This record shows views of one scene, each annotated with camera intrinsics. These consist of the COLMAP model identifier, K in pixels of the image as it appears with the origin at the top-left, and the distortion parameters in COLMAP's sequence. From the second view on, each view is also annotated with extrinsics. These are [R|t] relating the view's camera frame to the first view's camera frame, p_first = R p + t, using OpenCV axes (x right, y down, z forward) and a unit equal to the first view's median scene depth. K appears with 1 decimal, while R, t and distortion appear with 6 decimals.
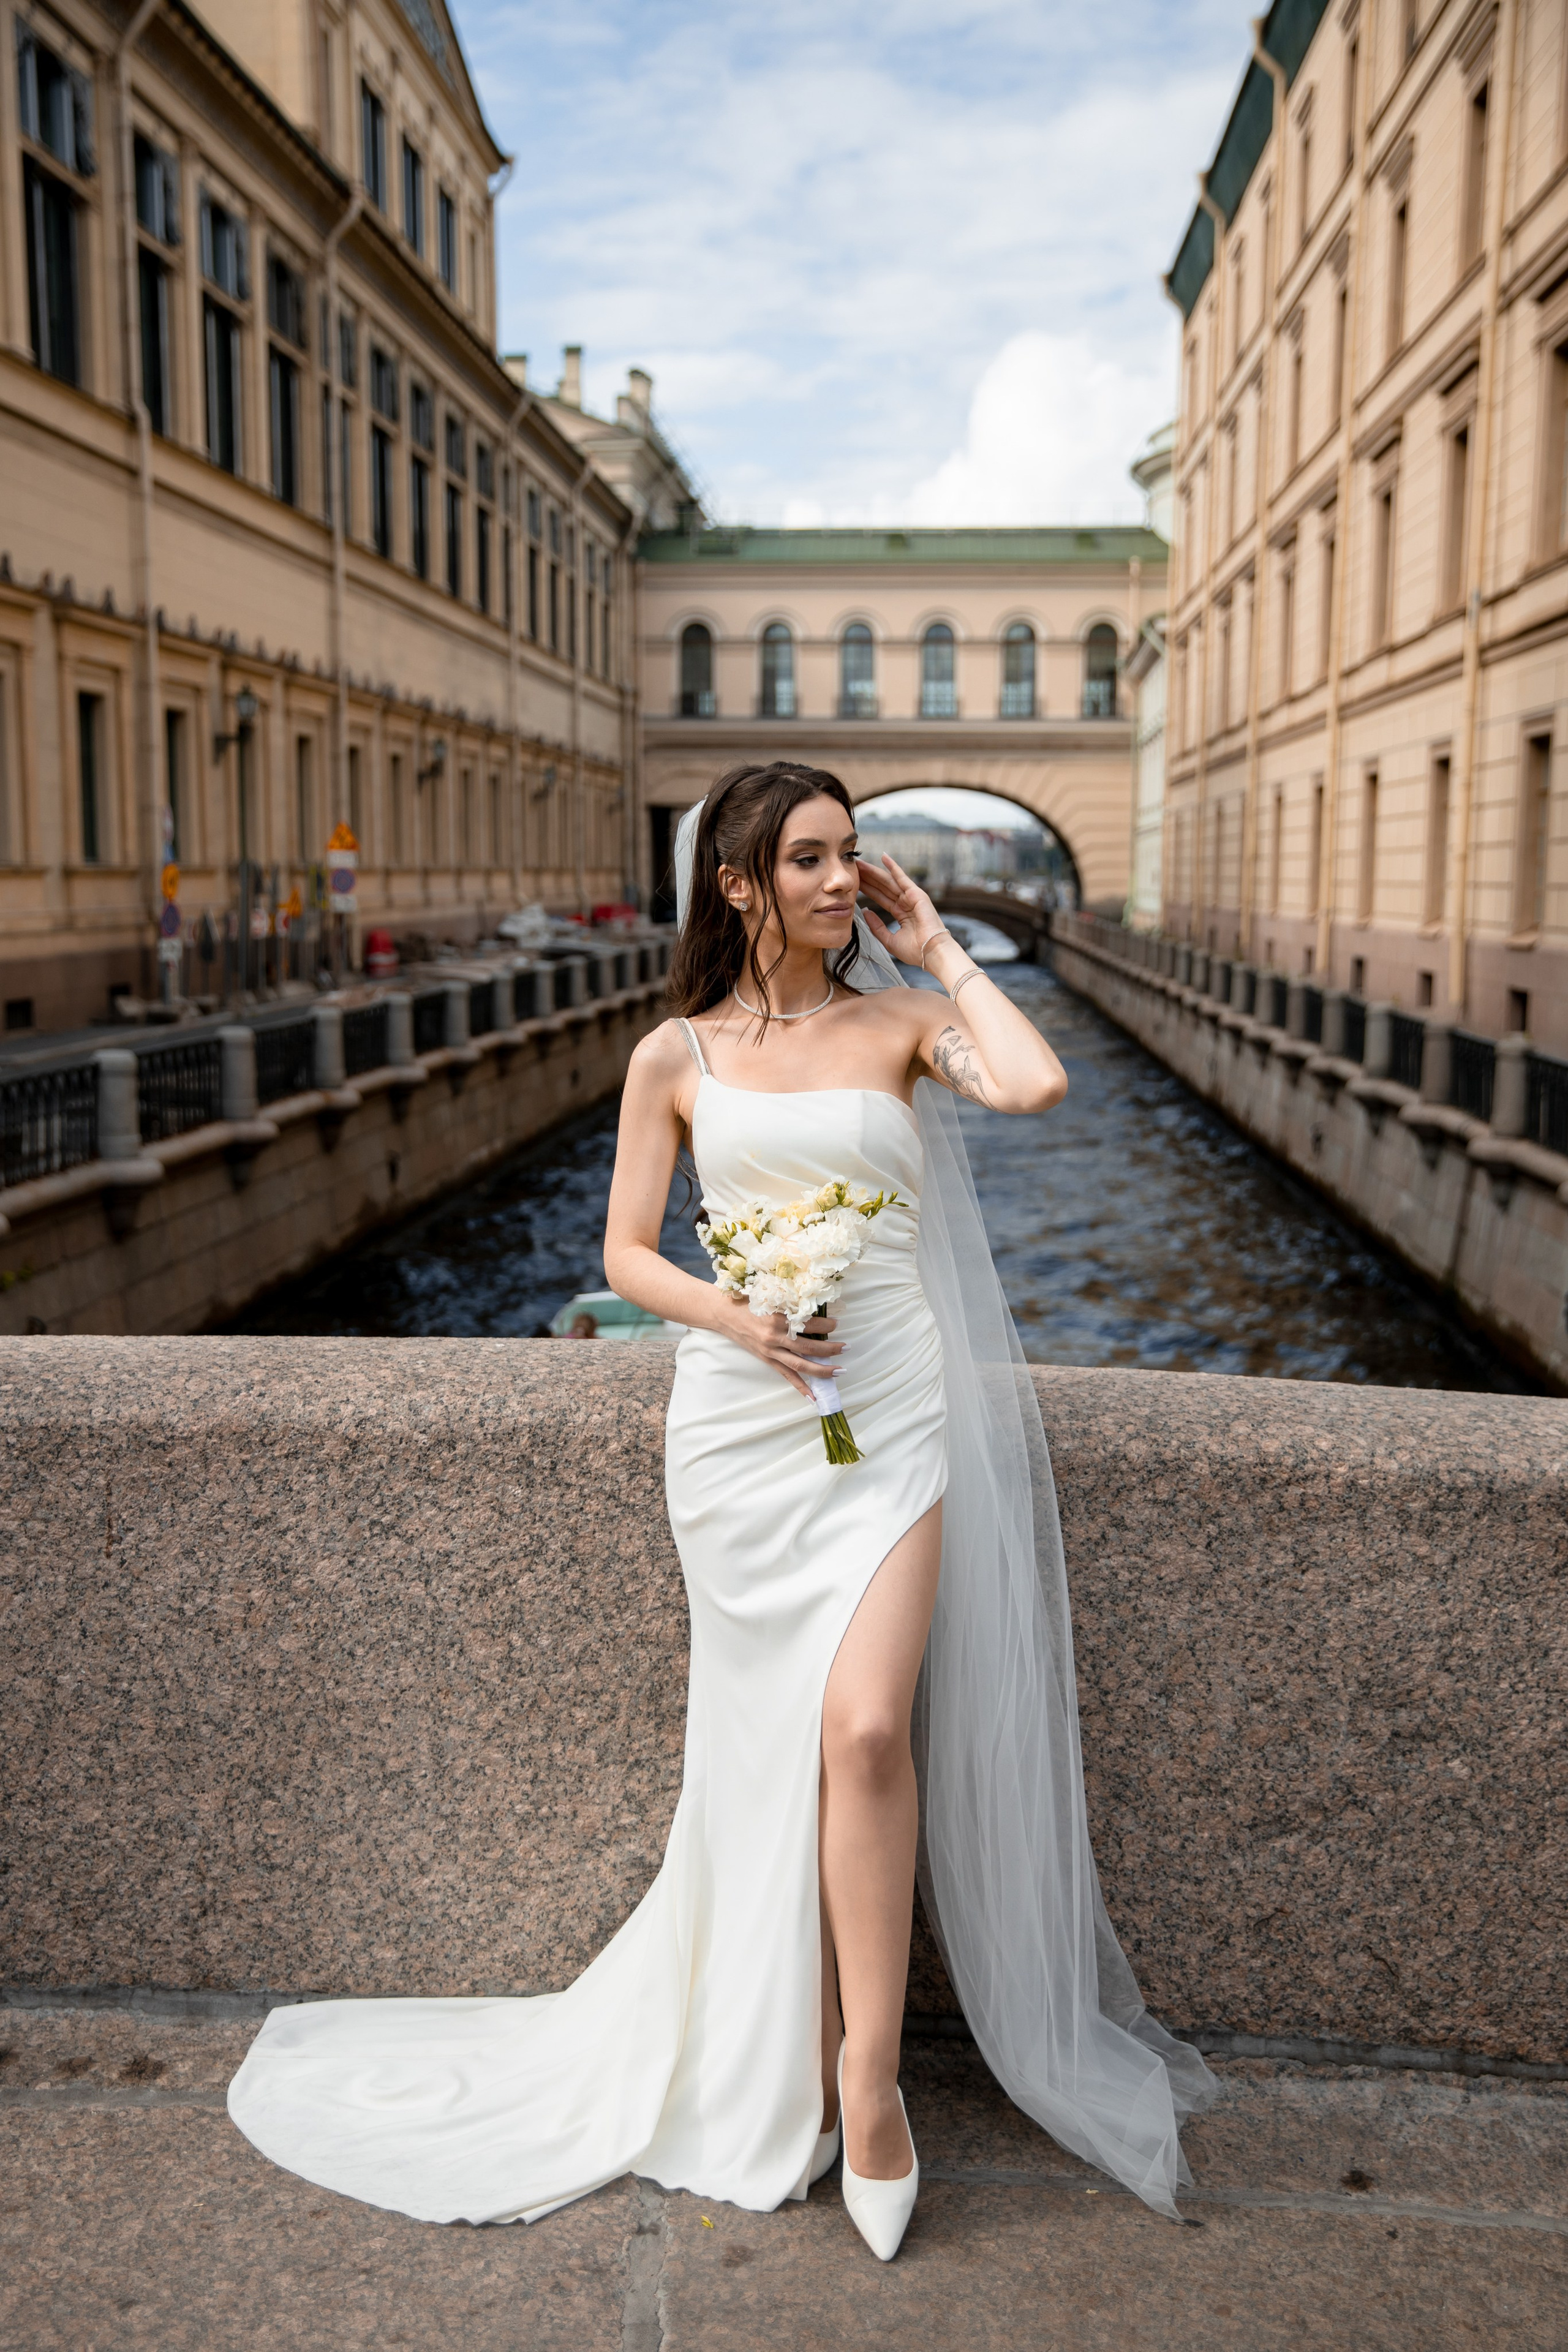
lens RADIAL K [[2463.6, 0, 764.4], [0, 2463.6, 1241.9], [0, 0, 1]] dist [-0.018702, 0.111036]
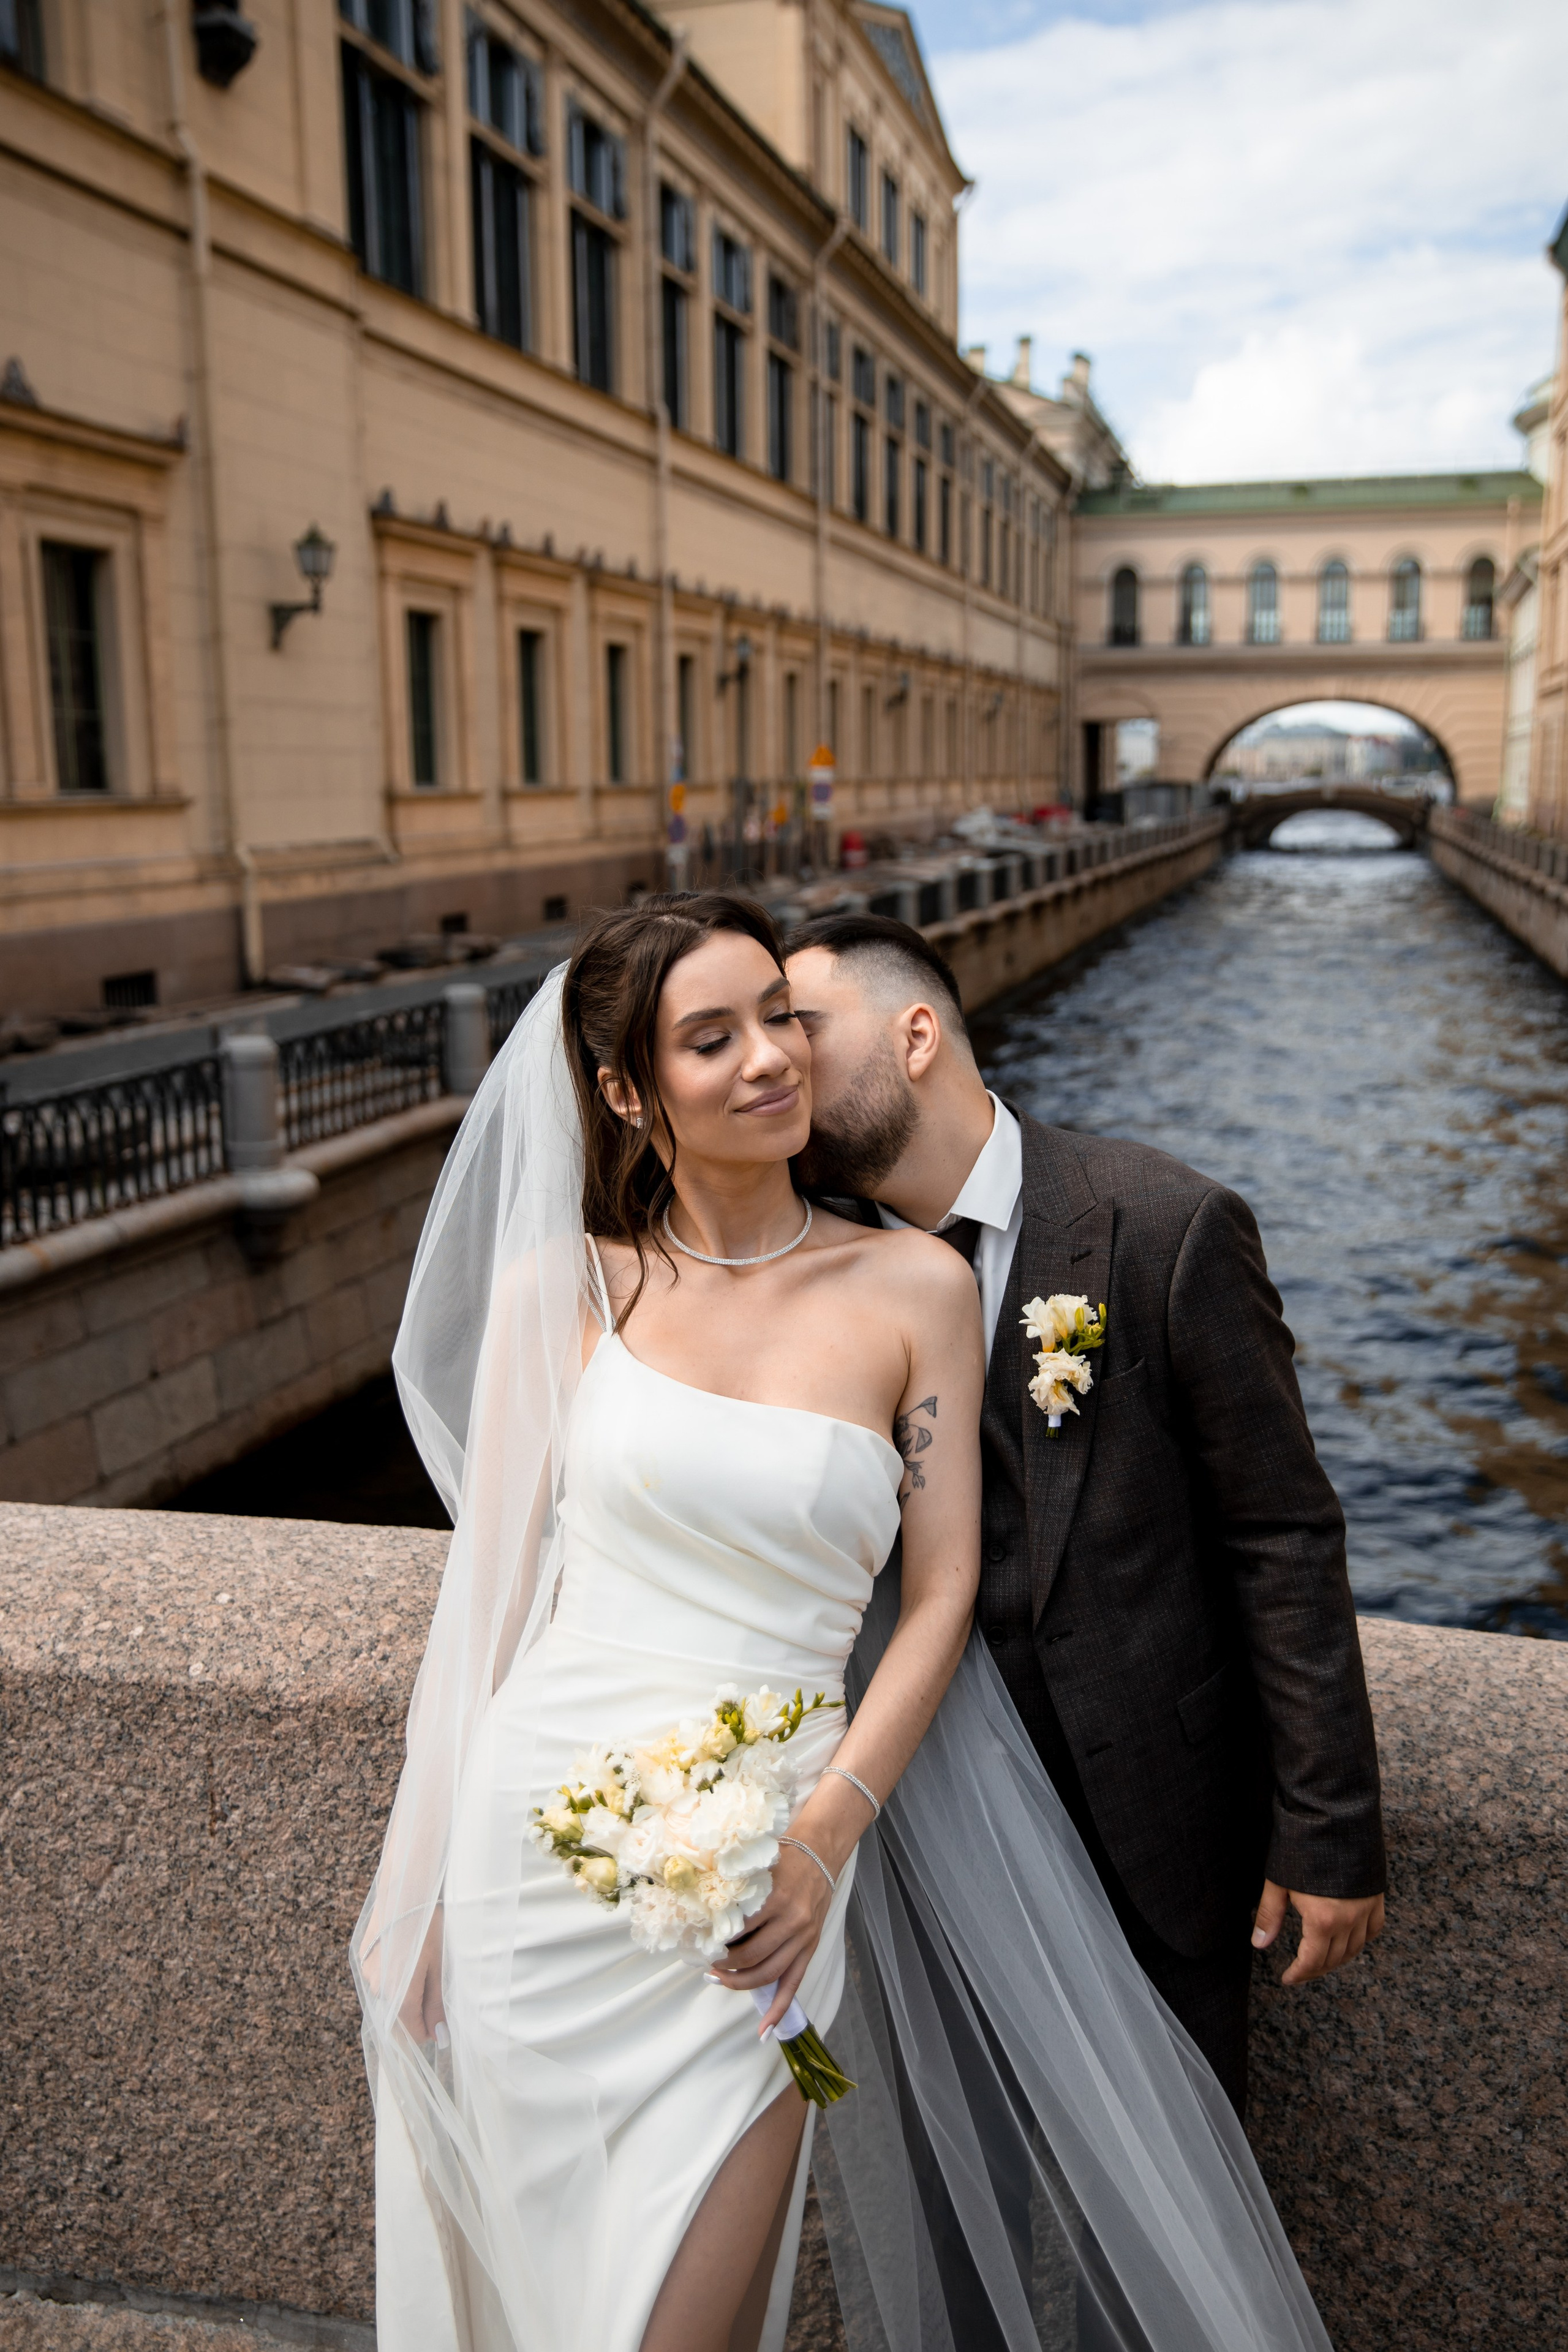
lens RADIAL K [[2017.6, 0, 787.8], [0, 2017.6, 1178.7], [0, 0, 1]] dist [-0.066802, 0.093261]
pose [[0.981848, 0.023068, -0.188259, 0.007008], [-0.013825, 0.998640, 0.050260, -0.018451], [0.189163, -0.046745, 0.980833, 0.051733]]
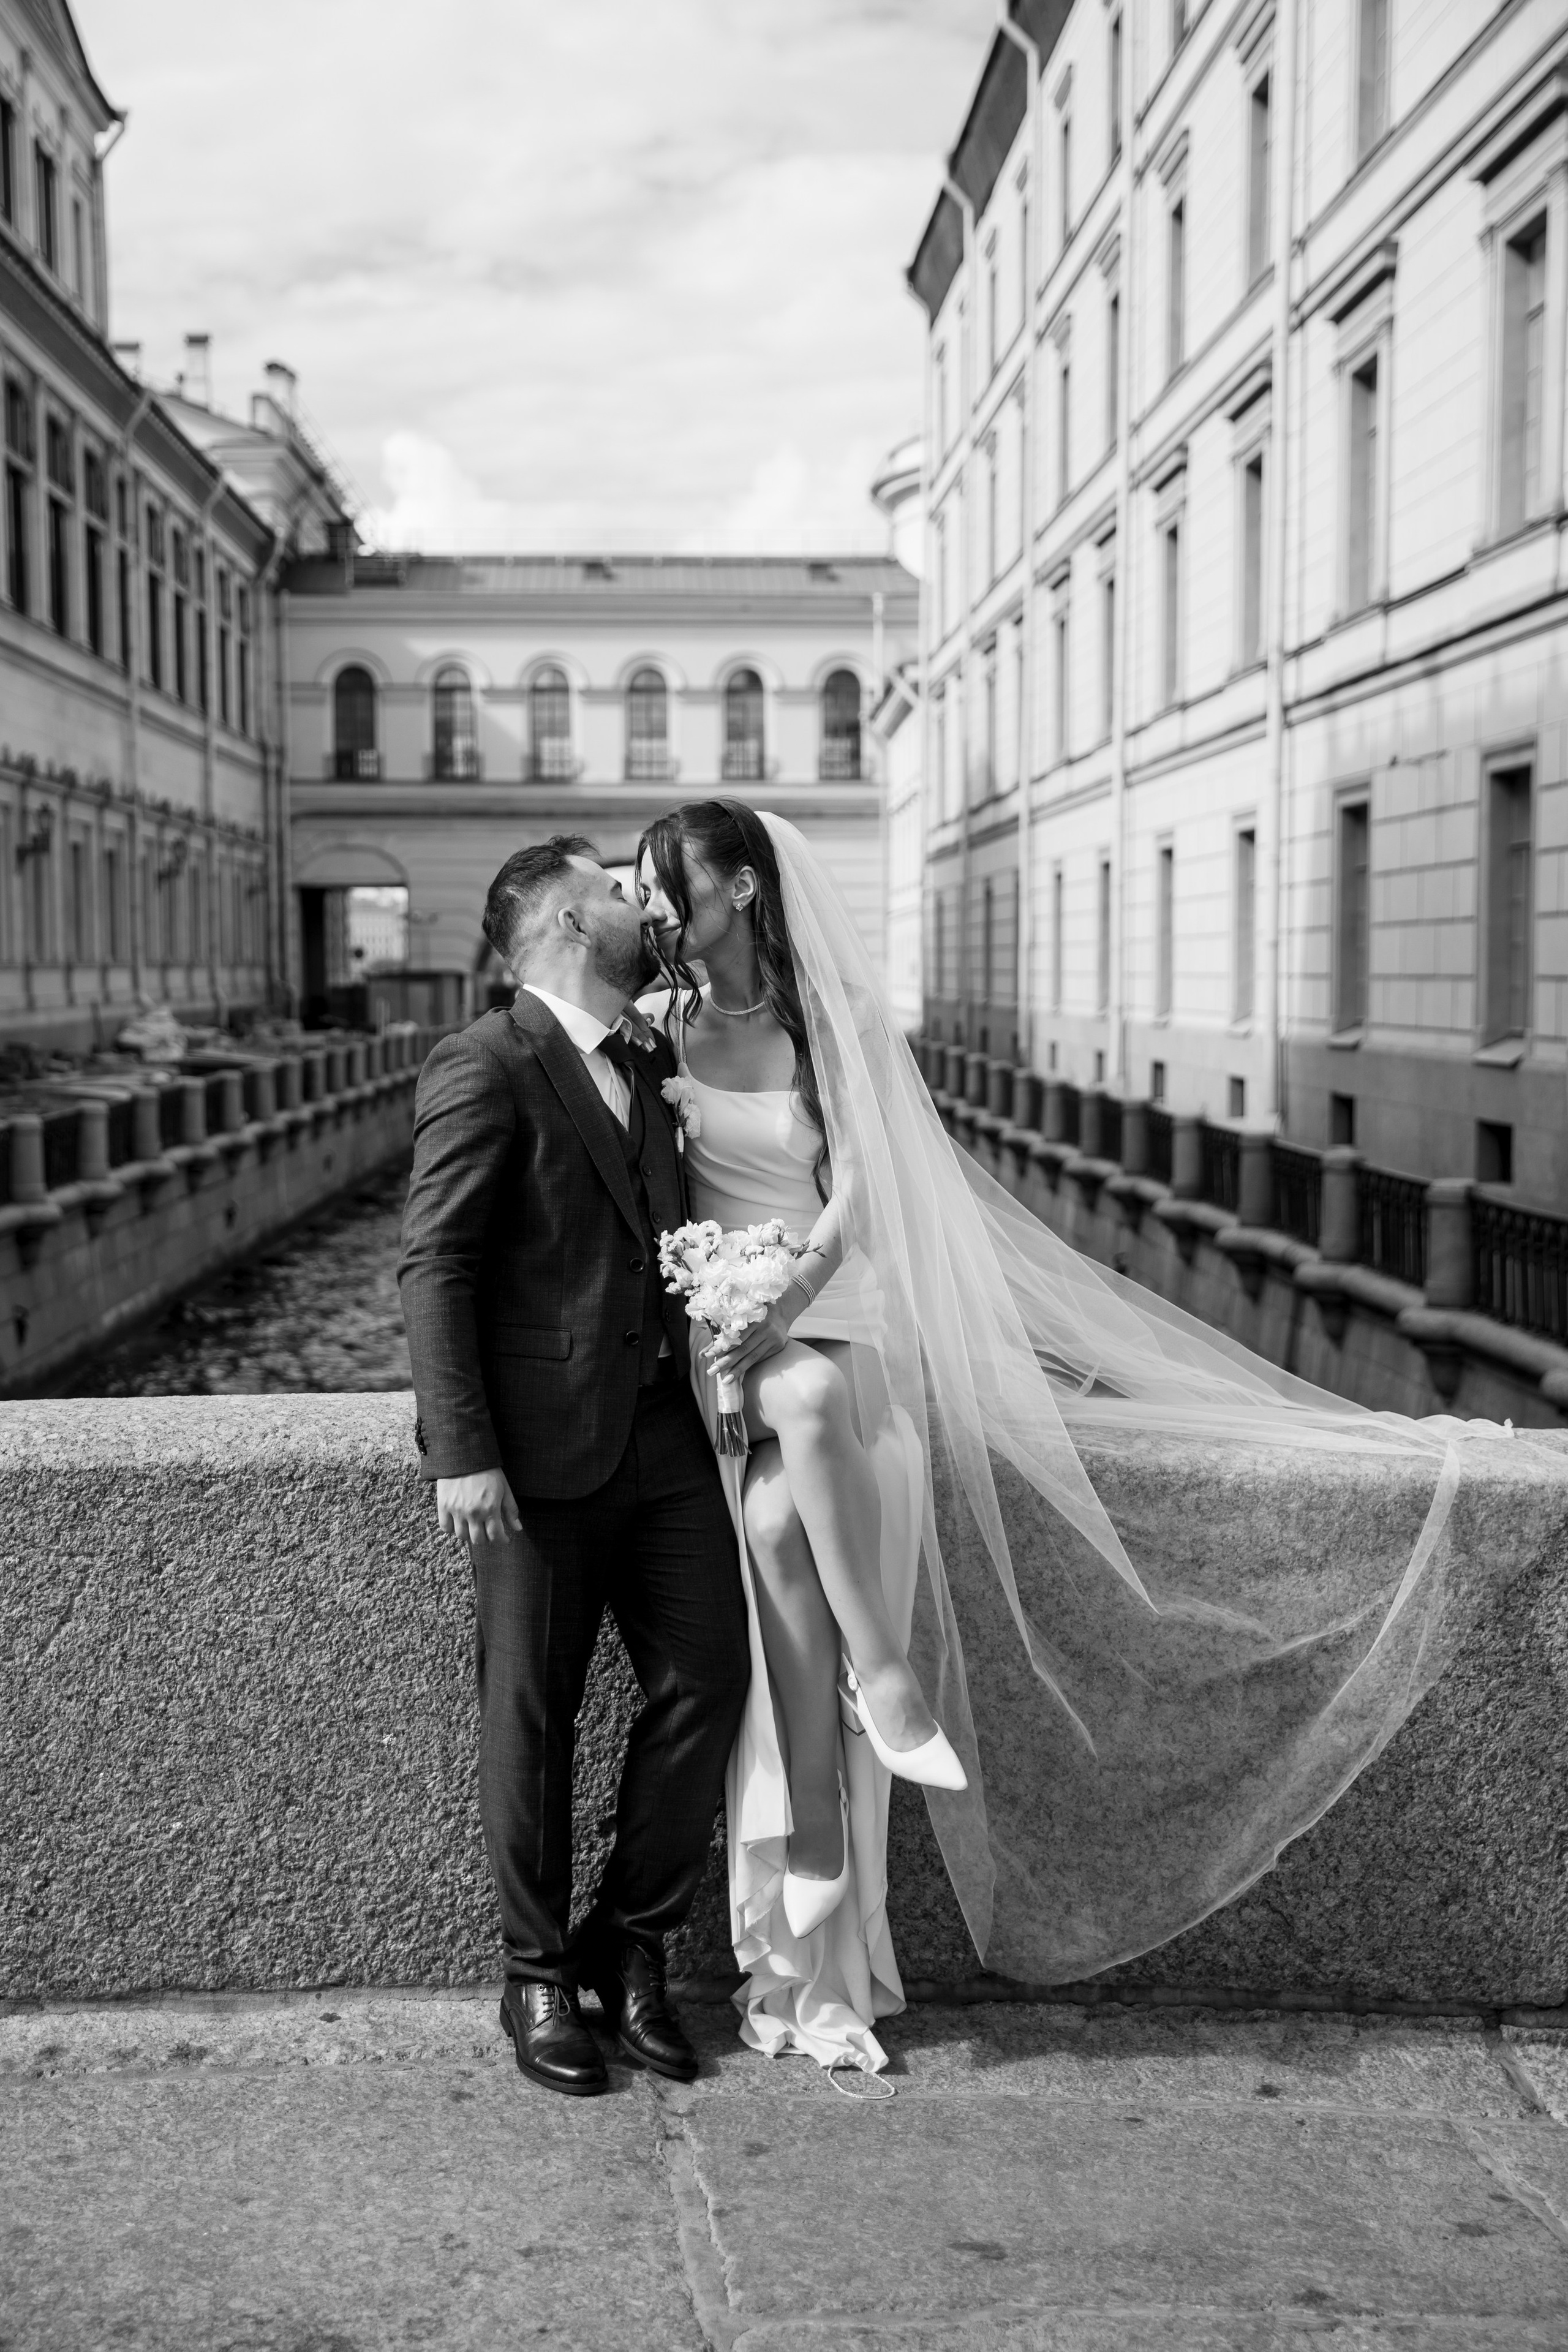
lens RADIAL K [[3030.9, 0, 784.0], [0, 3030.9, 1176.0], [0, 0, 1]] dist [0.041314, 0.104737]
pose [[0.993345, -0.015078, 0.114185, -0.018701], [0.024113, 0.996648, -0.078169, 0.007917], [-0.112624, 0.080402, 0.990379, -0.056033]]
